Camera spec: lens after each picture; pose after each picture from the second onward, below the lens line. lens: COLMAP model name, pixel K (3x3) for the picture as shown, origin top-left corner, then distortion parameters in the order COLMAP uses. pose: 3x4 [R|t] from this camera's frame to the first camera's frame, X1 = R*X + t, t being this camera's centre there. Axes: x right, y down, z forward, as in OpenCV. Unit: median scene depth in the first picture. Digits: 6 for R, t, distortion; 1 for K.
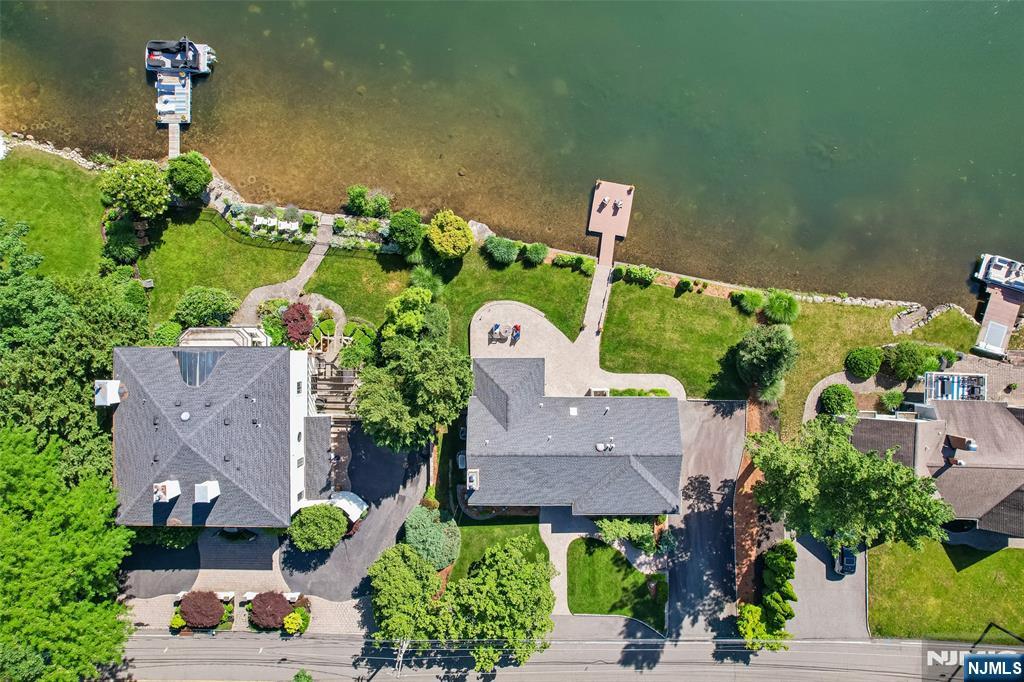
lens RADIAL K [[665.7, 0, 512.0], [0, 665.7, 341.0], [0, 0, 1]] dist [-0.076483, 0.077159]
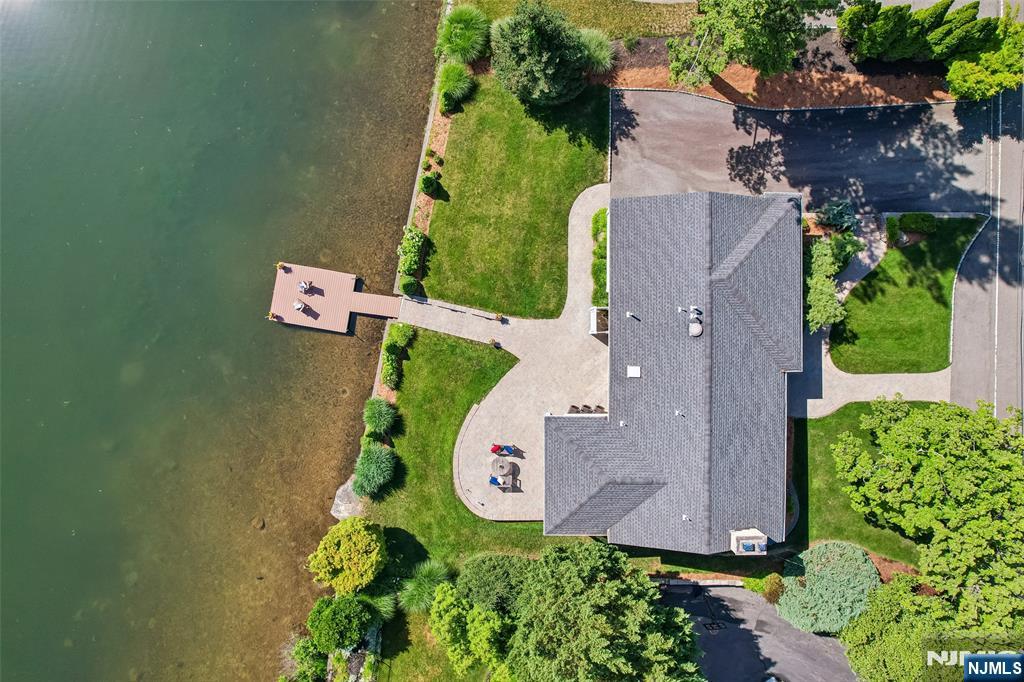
lens RADIAL K [[665.7, 0, 512.0], [0, 665.7, 341.0], [0, 0, 1]] dist [-0.076483, 0.077159]
pose [[0.001407, -0.999953, 0.009595, 0.105521], [0.999999, 0.001406, -0.000134, -0.004282], [0.000120, 0.009595, 0.999954, 0.365953]]
